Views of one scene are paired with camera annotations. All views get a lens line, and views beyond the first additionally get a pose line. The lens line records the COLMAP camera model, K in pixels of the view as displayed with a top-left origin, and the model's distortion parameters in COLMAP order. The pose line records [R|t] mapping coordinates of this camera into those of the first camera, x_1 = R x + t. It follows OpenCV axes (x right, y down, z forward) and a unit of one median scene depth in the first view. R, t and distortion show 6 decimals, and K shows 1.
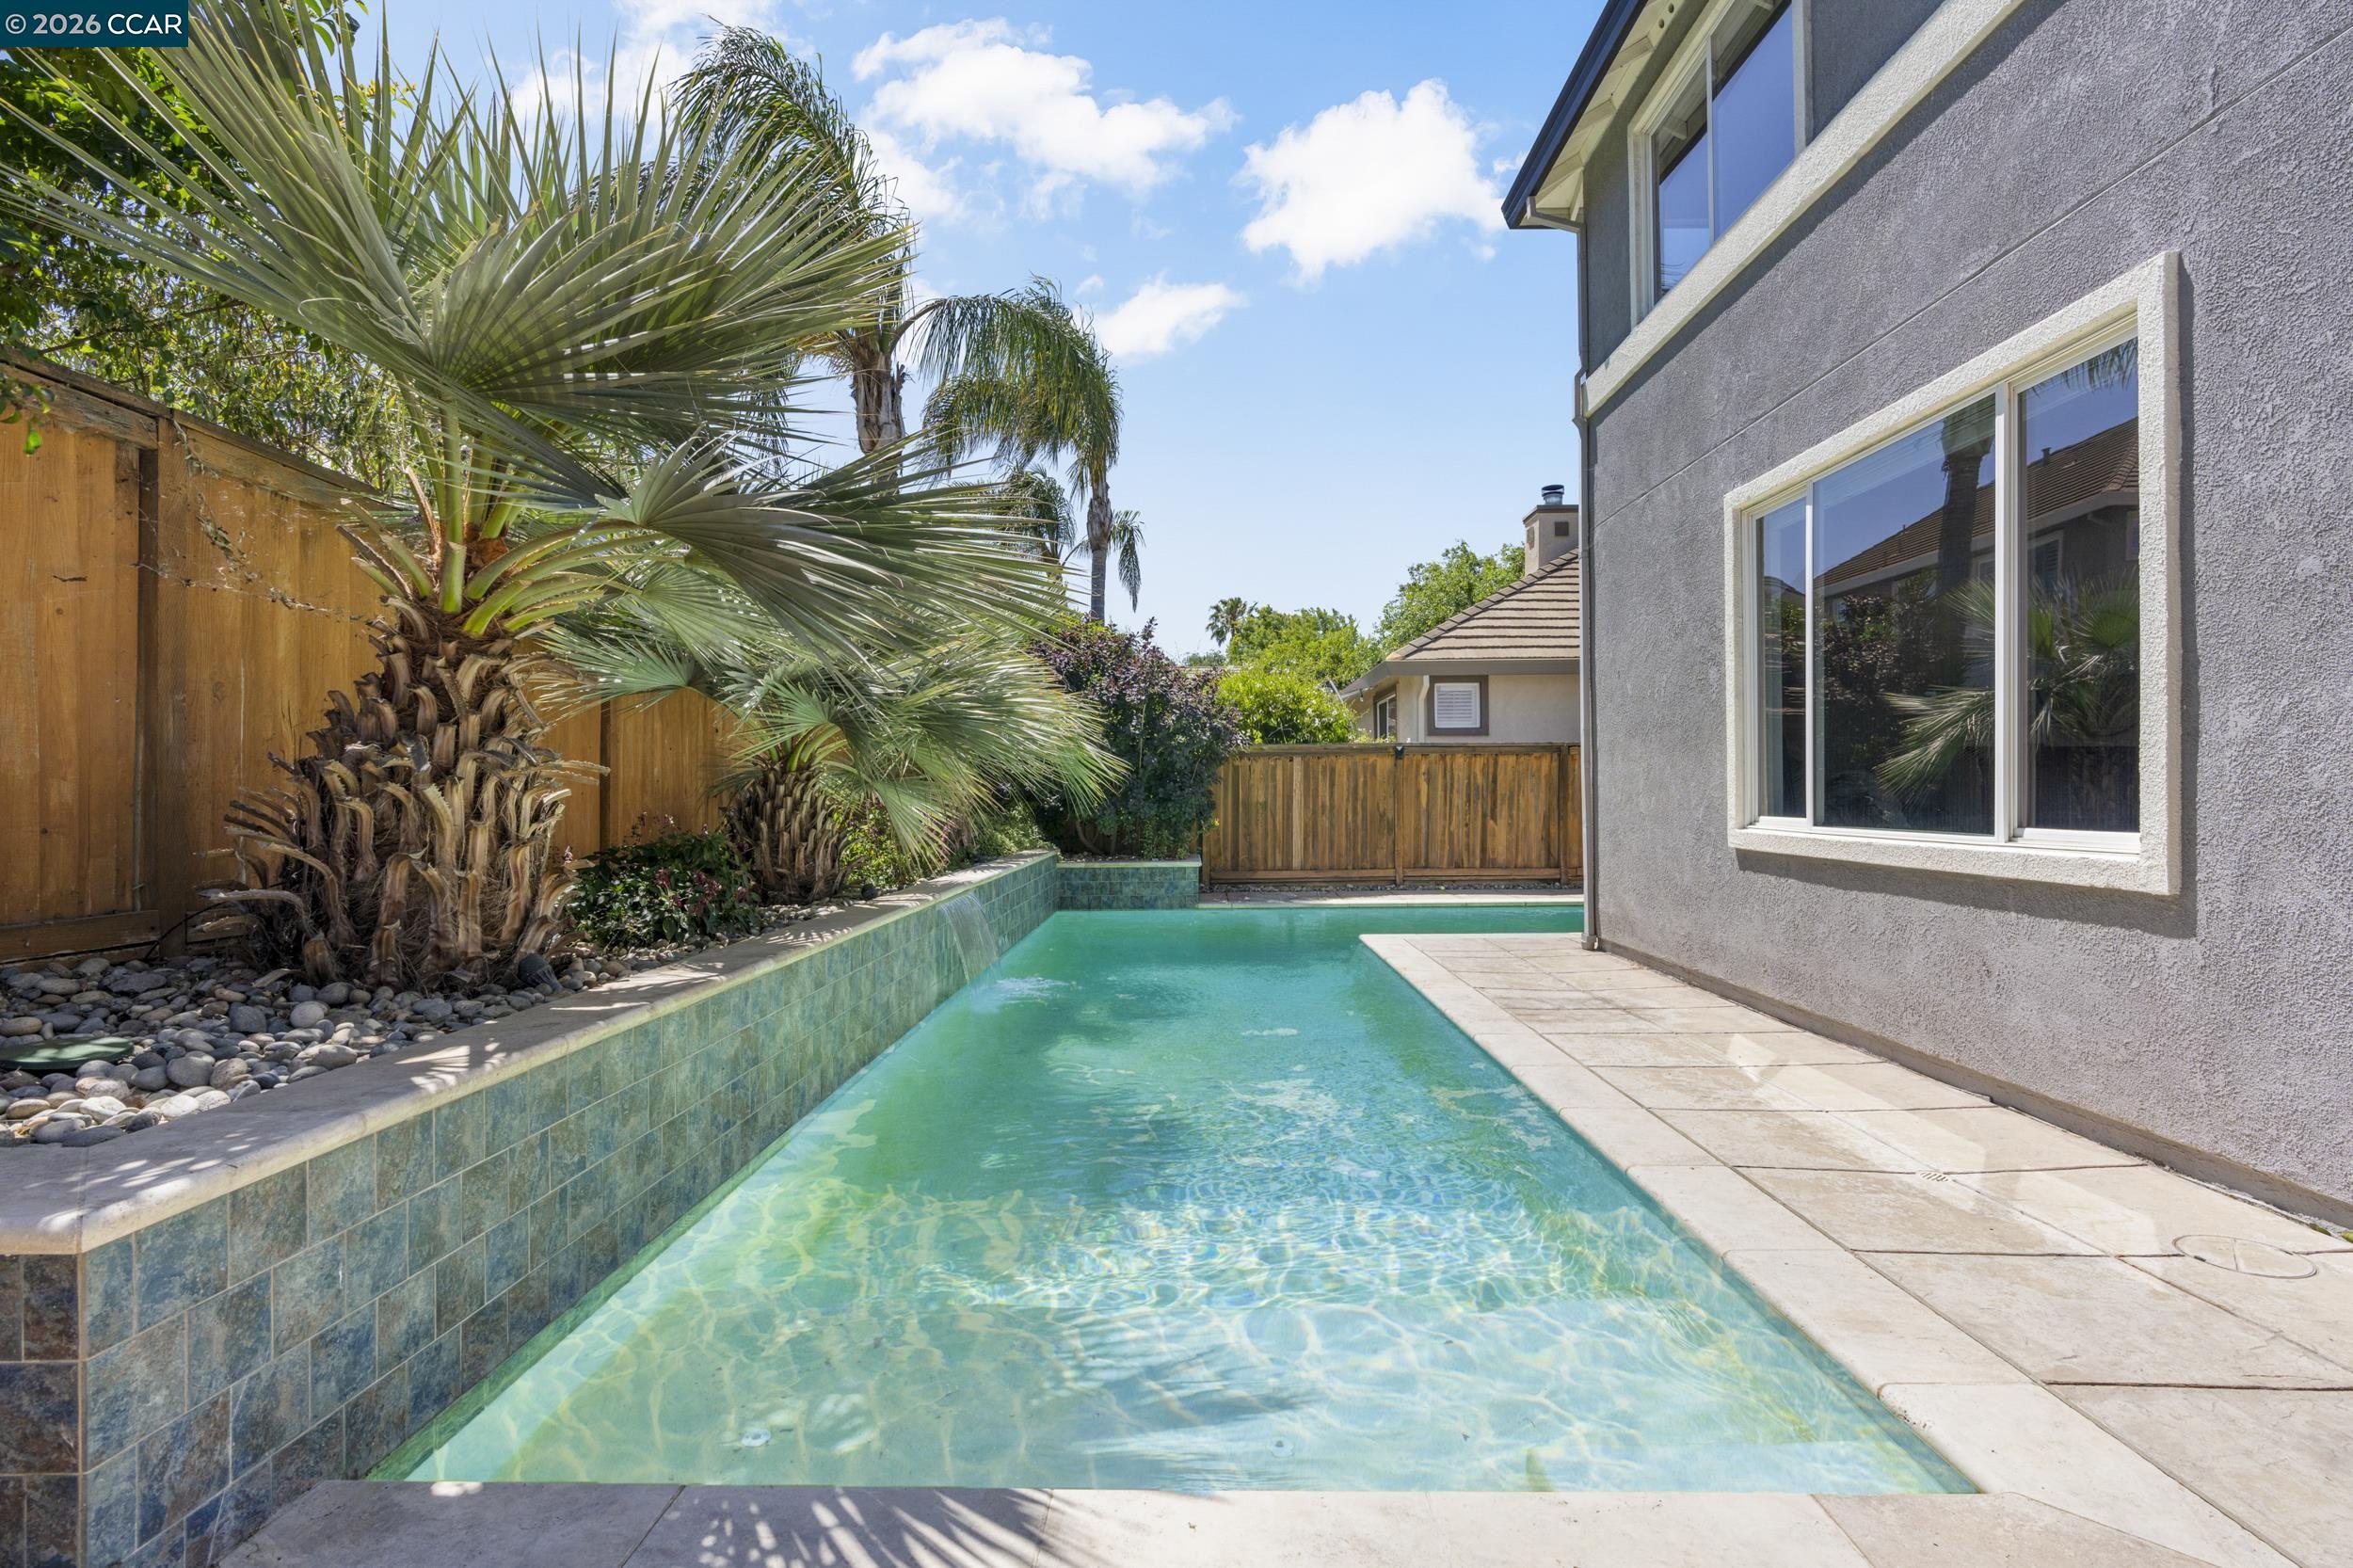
lens RADIAL K [[1070.0, 0, 1162.4], [0, 1070.0, 790.4], [0, 0, 1]] dist [-0.001037, 0.000673]
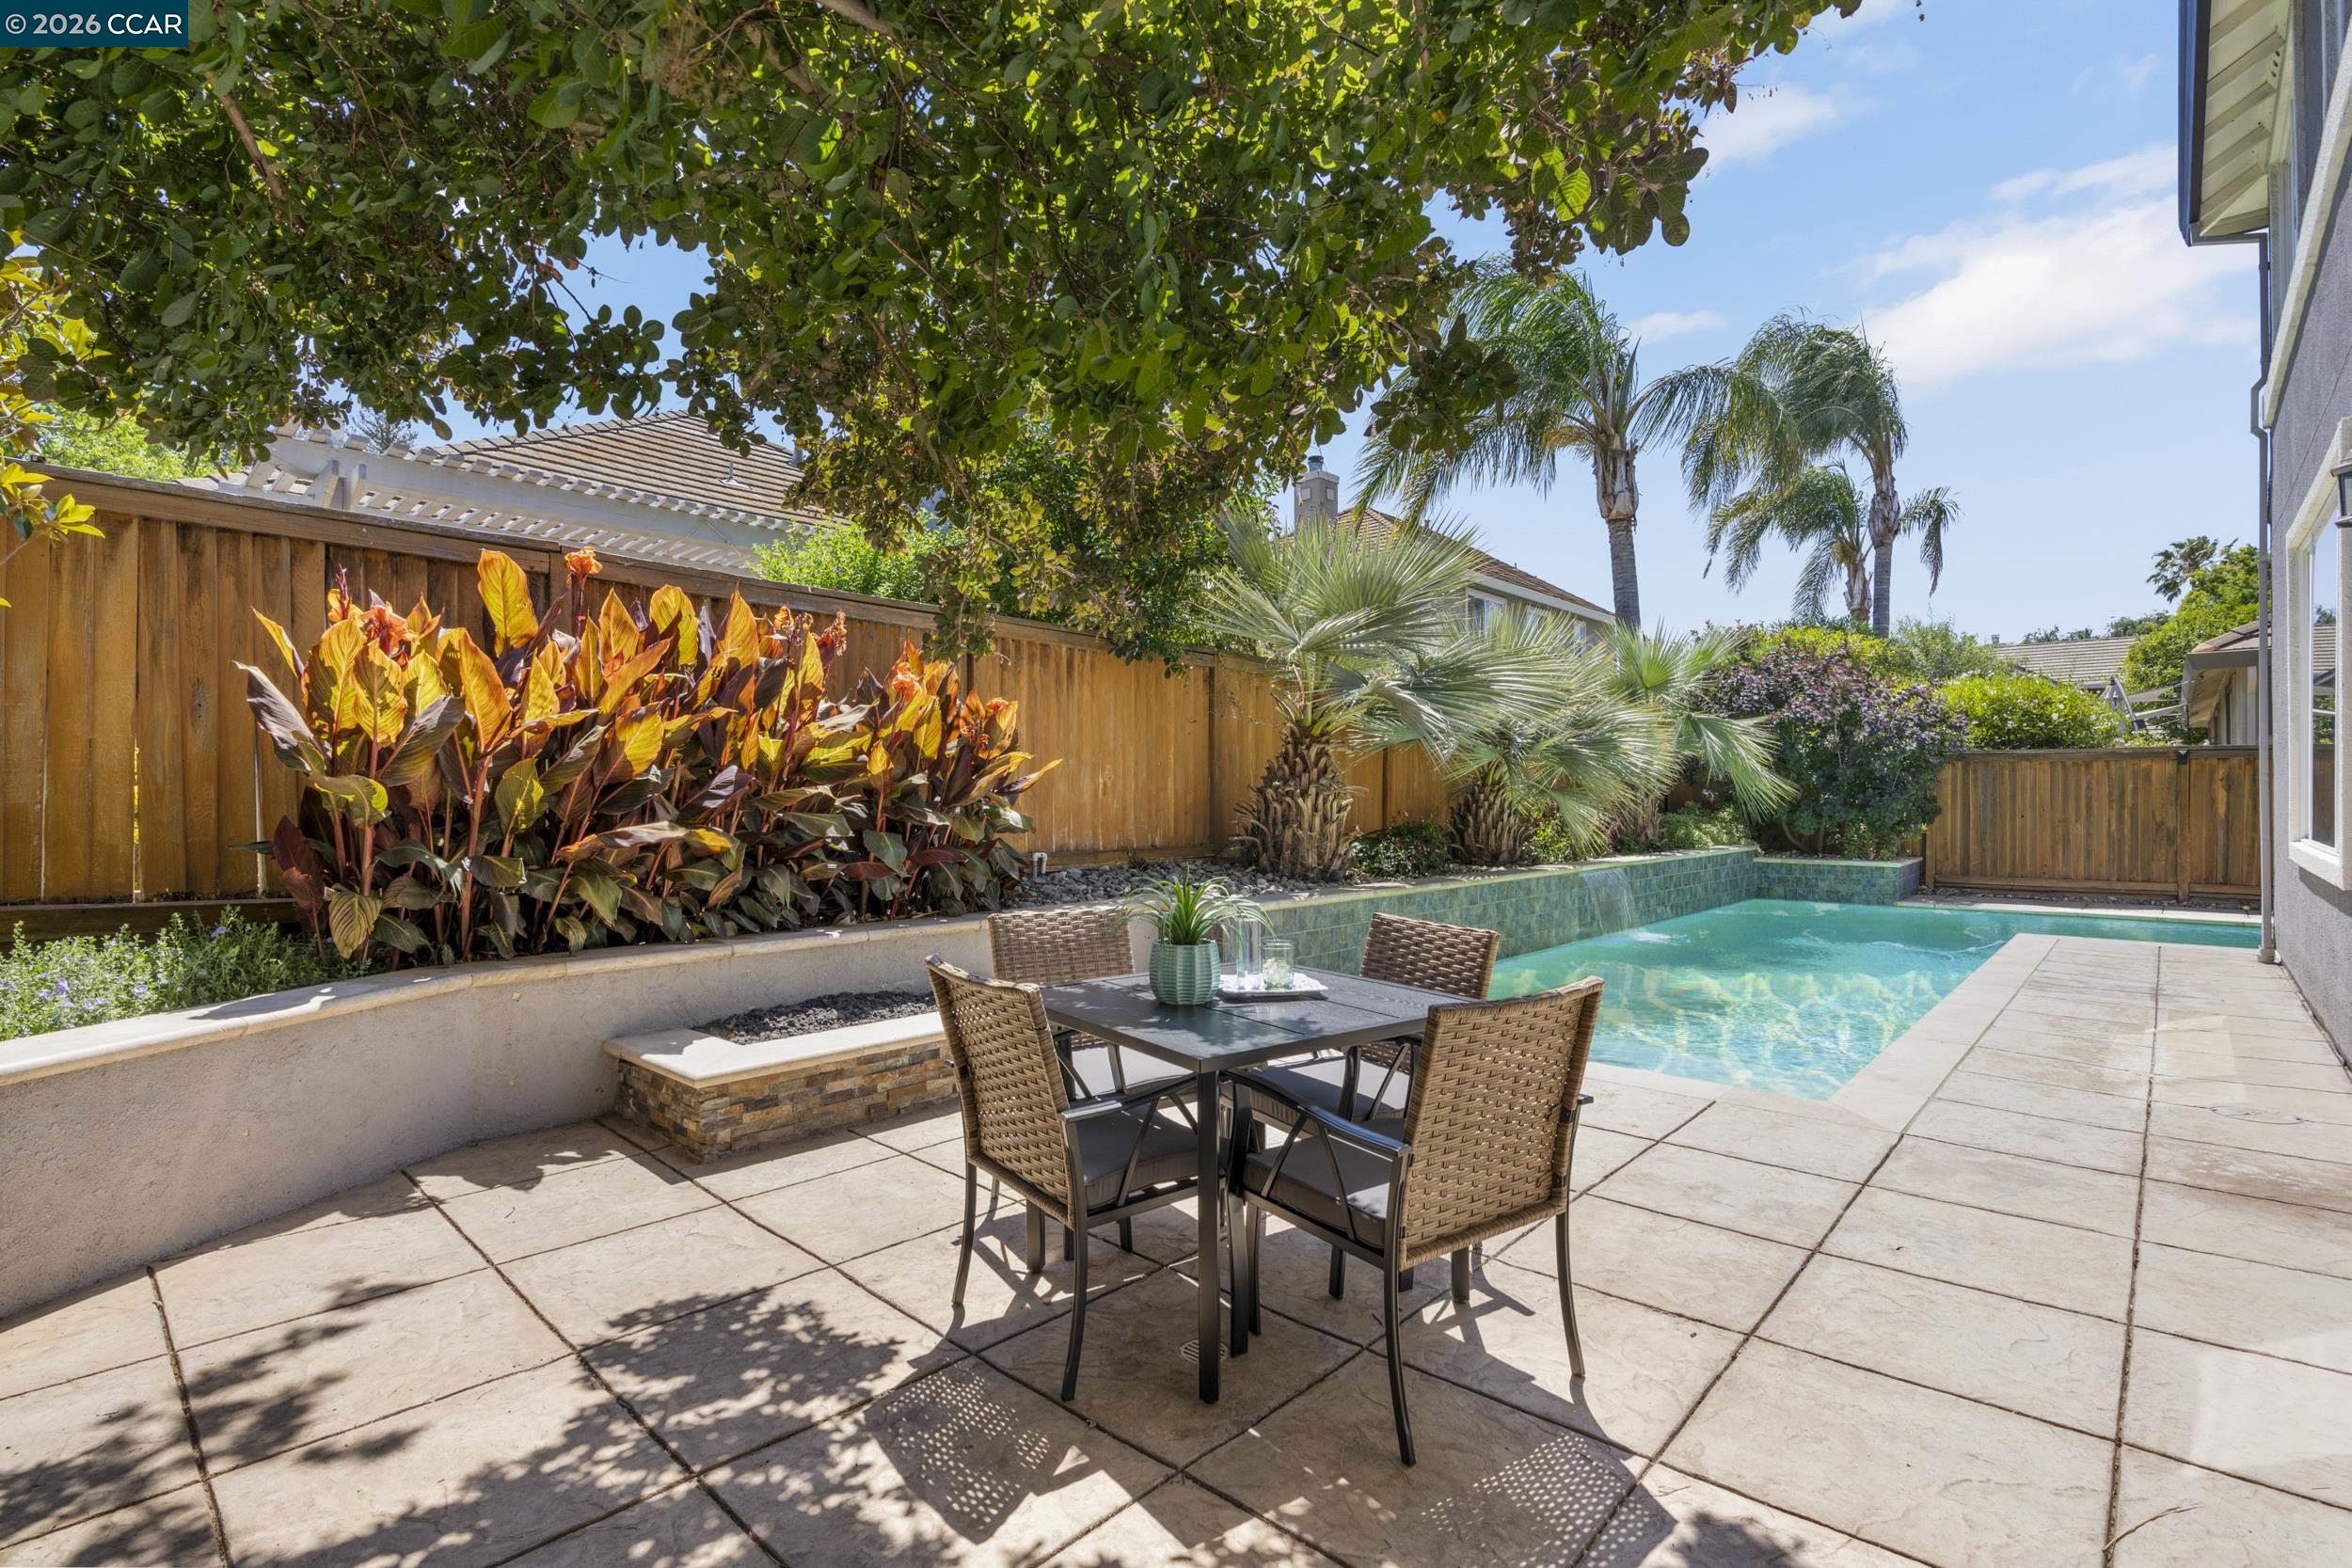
lens RADIAL K [[1069.4, 0, 1161.9], [0, 1069.4, 790.4], [0, 0, 1]] dist [-0.001037, 0.000673]
pose [[0.737946, 0.005902, -0.674834, 0.460556], [-0.003350, 0.999981, 0.005082, -0.020144], [0.674852, -0.001490, 0.737952, -0.640183]]
